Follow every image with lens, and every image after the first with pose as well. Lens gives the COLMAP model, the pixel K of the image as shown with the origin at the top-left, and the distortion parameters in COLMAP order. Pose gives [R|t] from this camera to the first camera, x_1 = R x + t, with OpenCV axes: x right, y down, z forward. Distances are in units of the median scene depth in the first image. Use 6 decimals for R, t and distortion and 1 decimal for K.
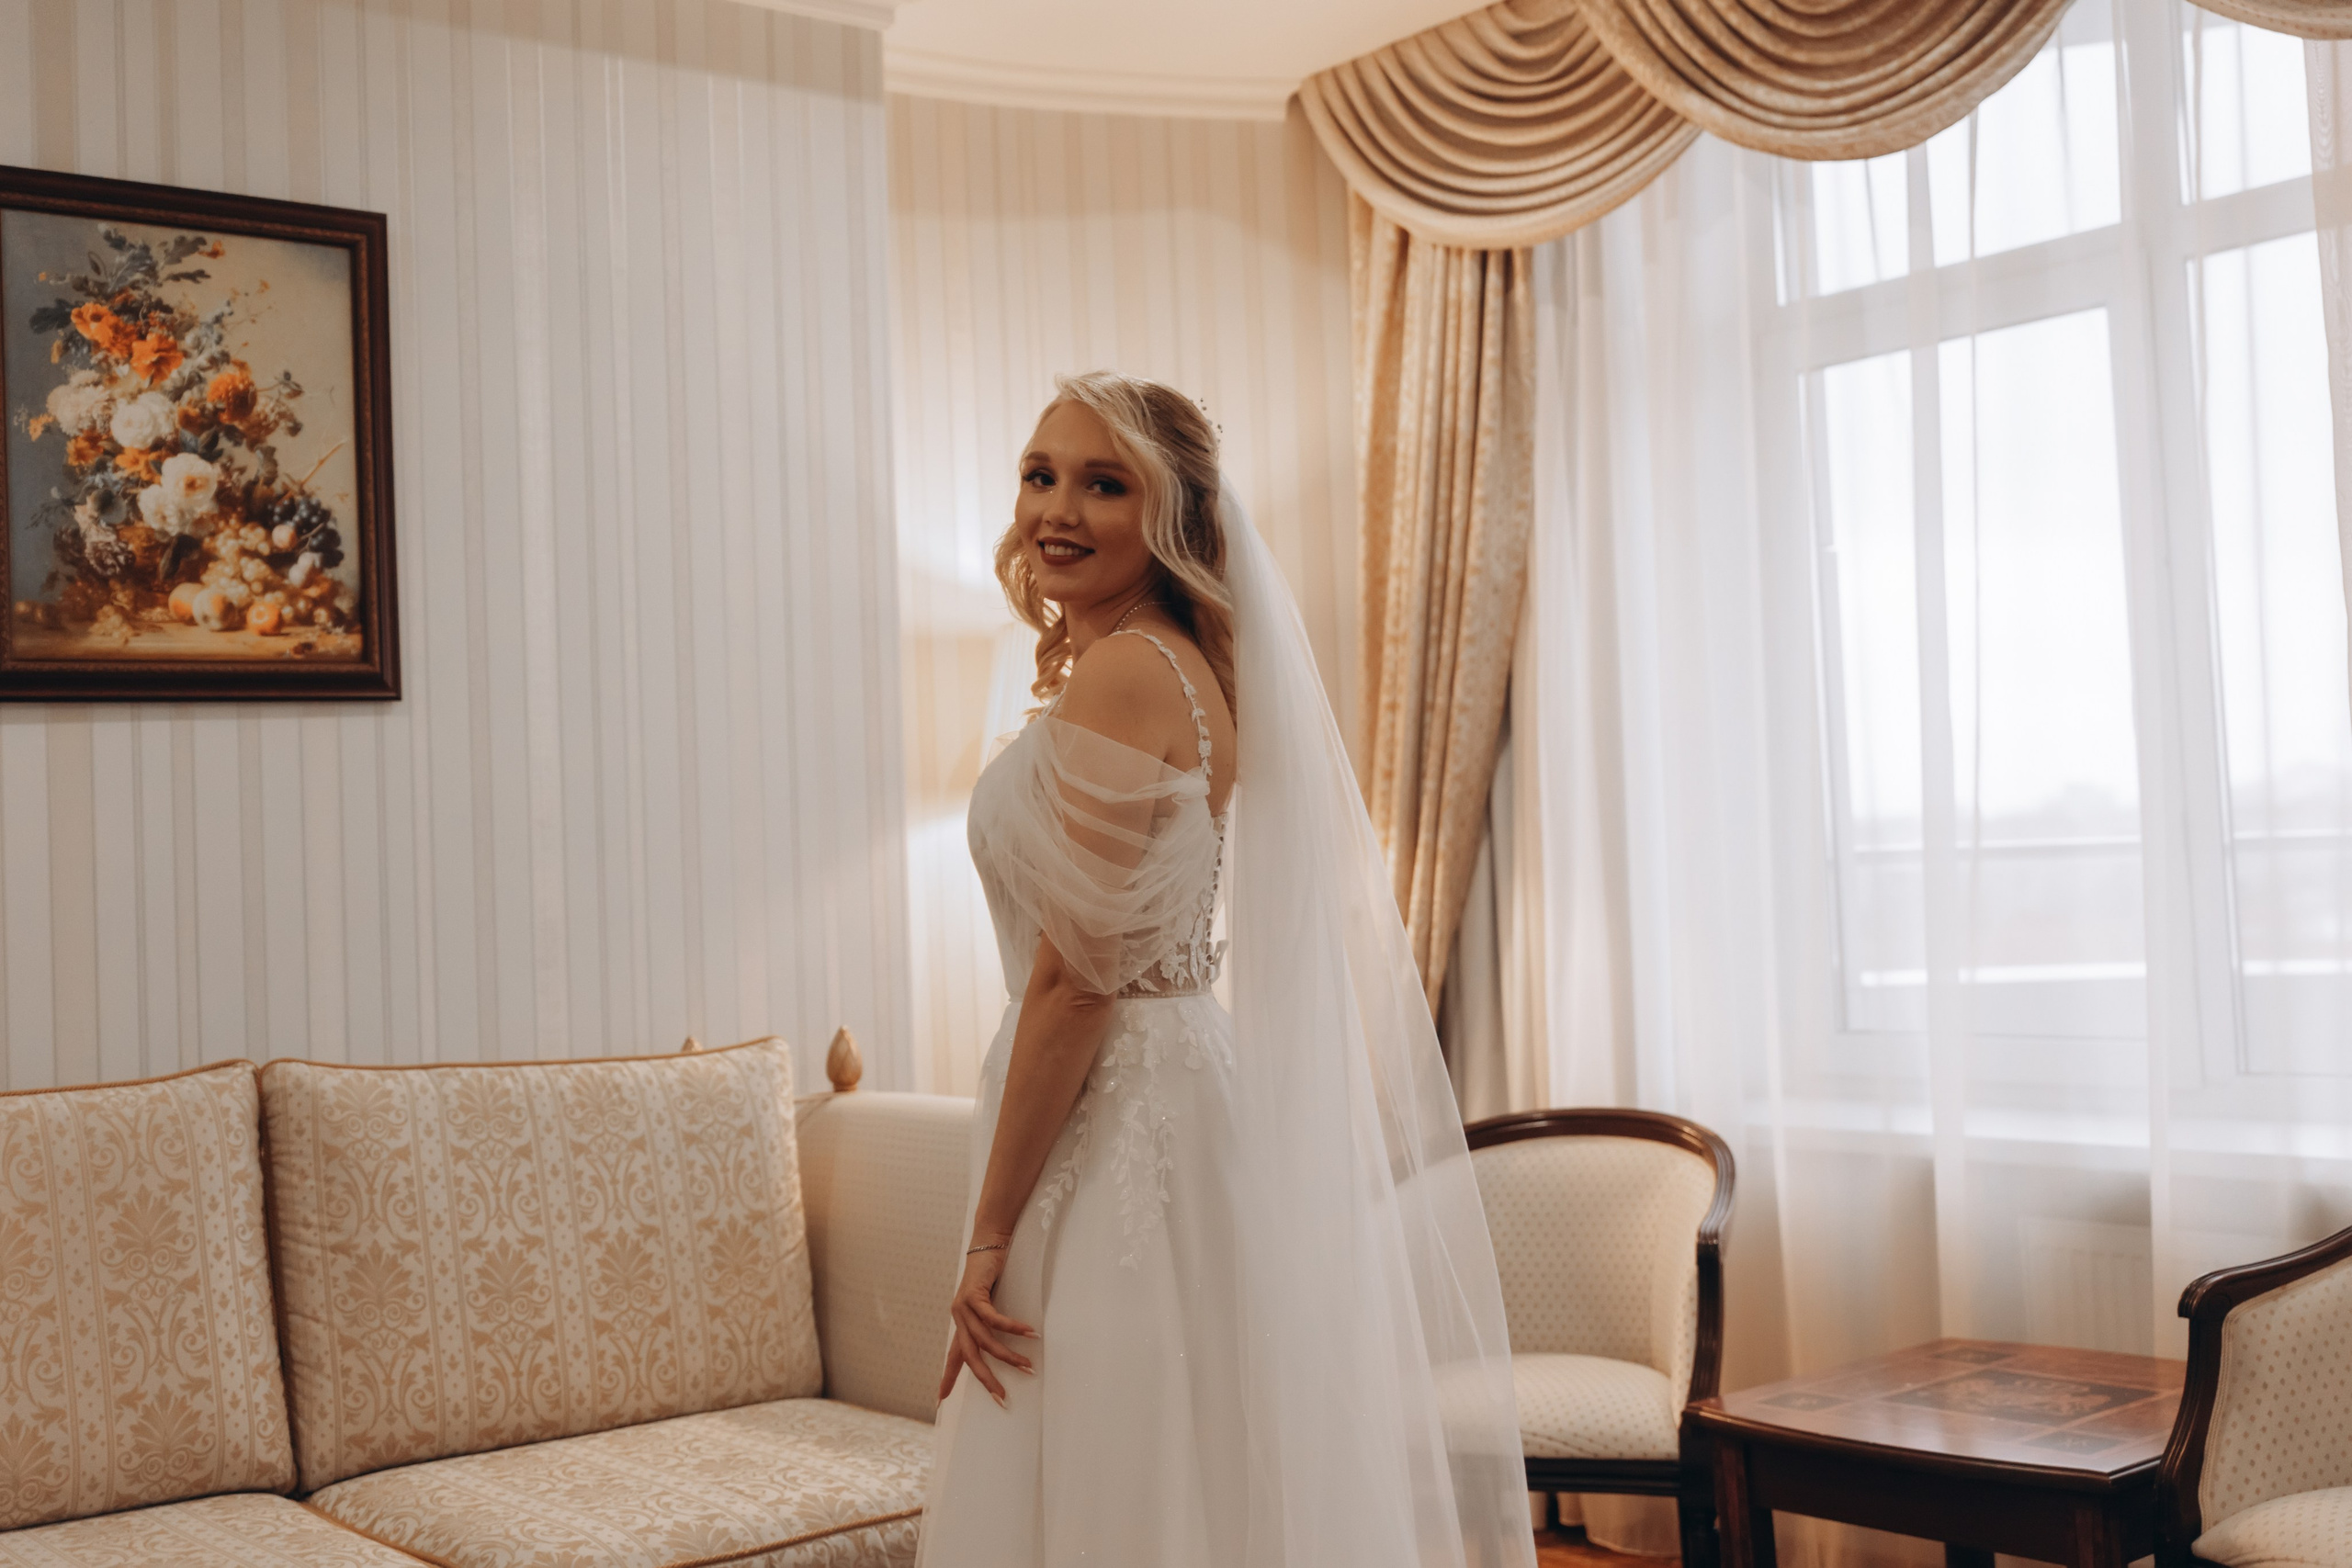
lens RADIAL K [[2631.7, 0, 1163.0], [0, 2631.7, 772.0], [0, 0, 1]] dist [0.005735, 0.000000]
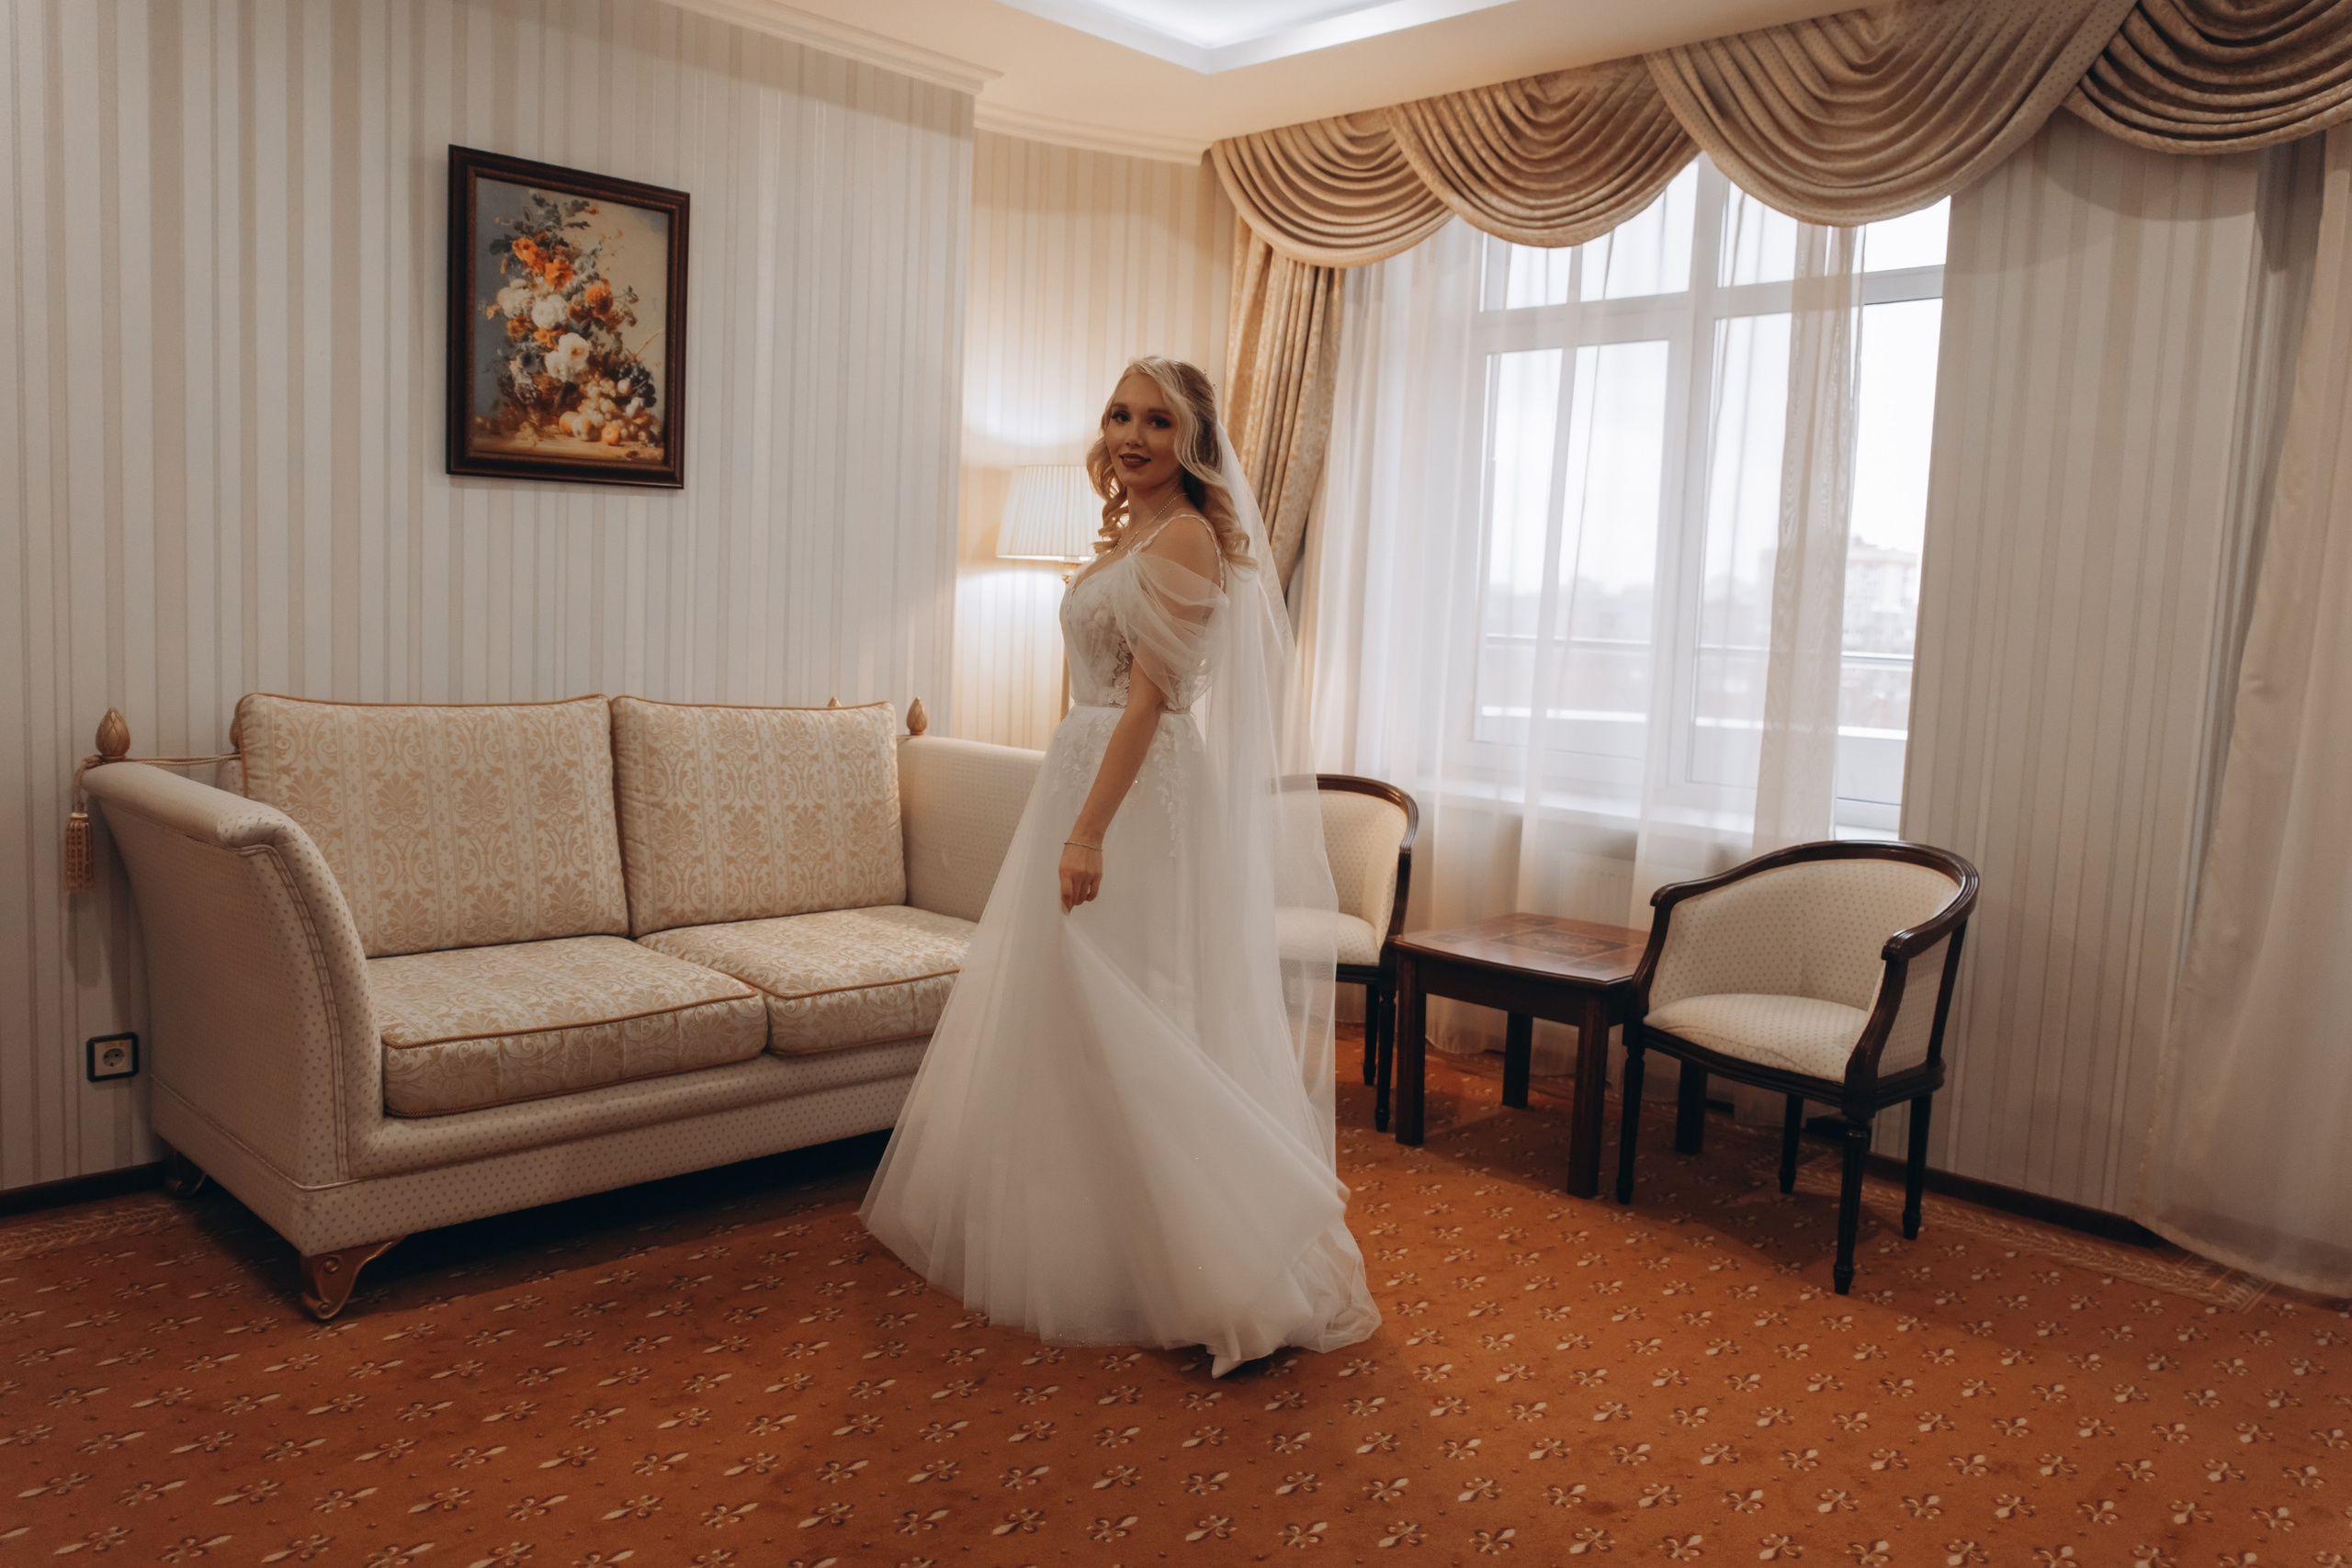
lens RADIAL K [[1788.7, 0, 1163.3], [0, 1788.7, 766.5], [0, 0, 1]] dist [-0.012214, 0.008677]
pose [[0.990704, 0.071461, 0.115756, -0.105276], [-0.086477, 0.987687, 0.130373, -0.027803], [-0.105014, -0.139171, 0.984684, -0.196236]]
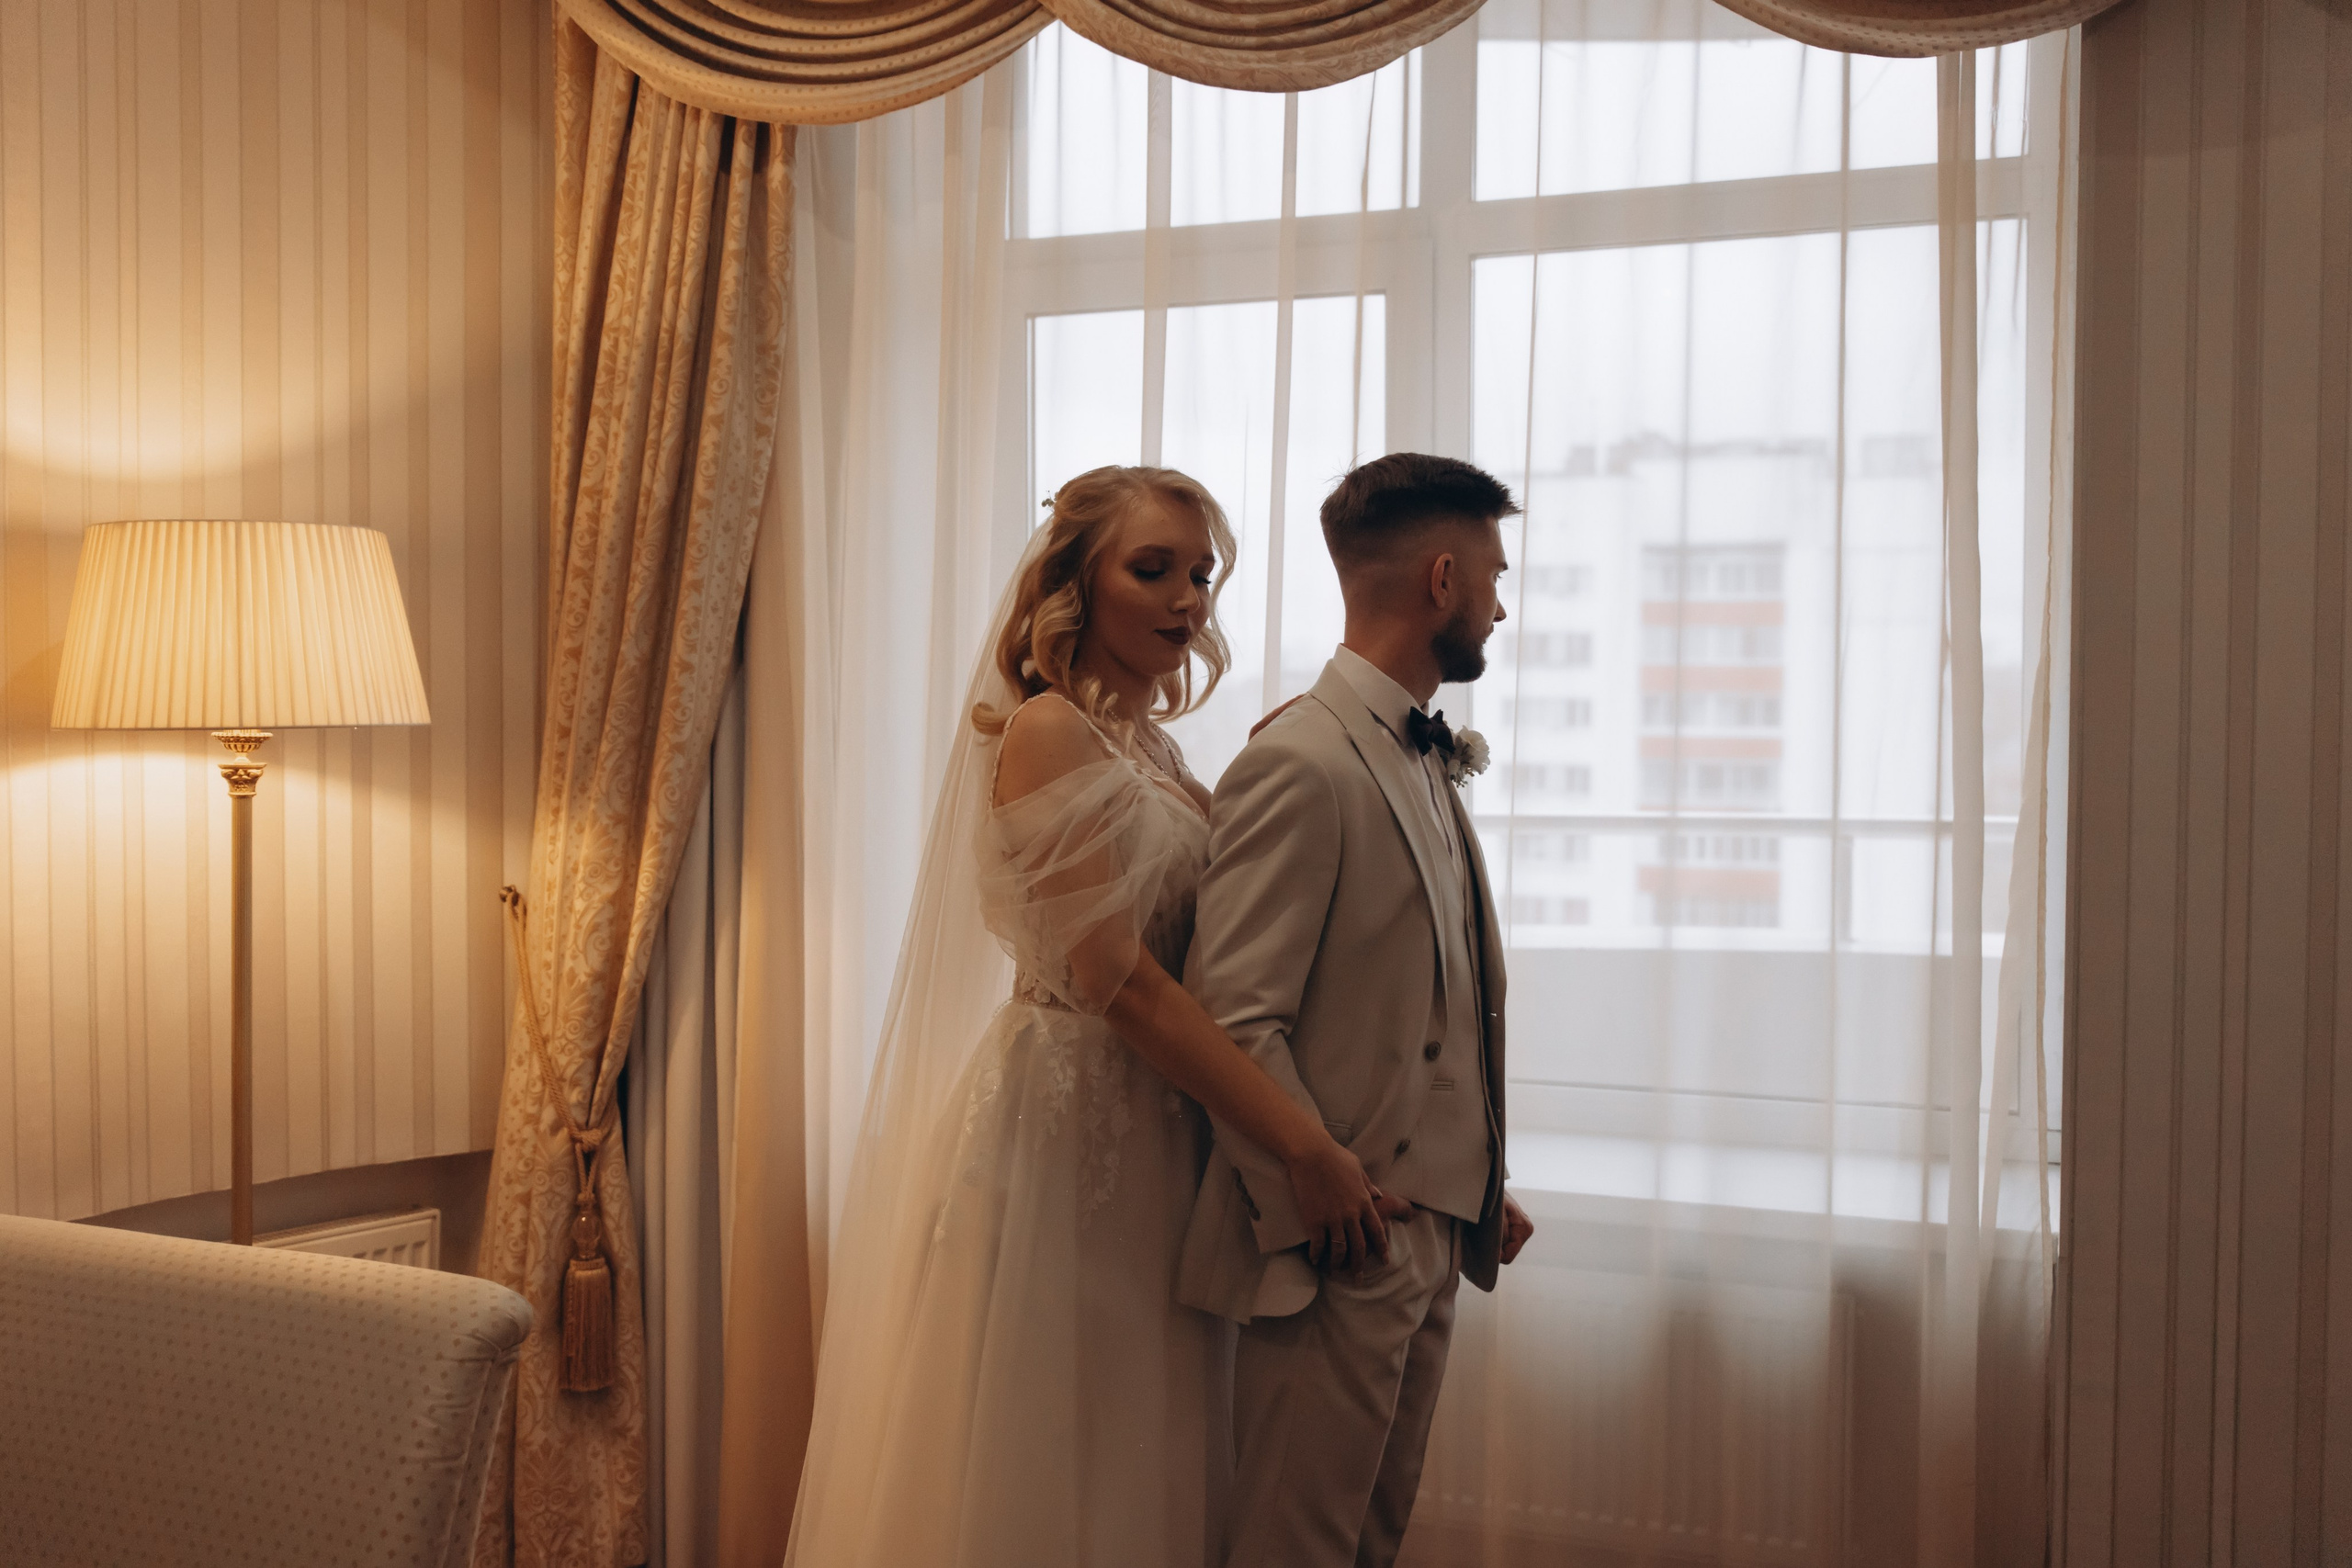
lens RADIAL K [[2176.2, 0, 1174.6], [0, 2176.2, 762.9], [0, 0, 1]] dist [-0.008846, 0.000000]
pose [[0.858890, 0.031922, 0.511164, -0.133935], [-0.061102, 0.997314, 0.040385, -0.037837], [-0.508502, -0.065919, 0.858534, 0.399216]]
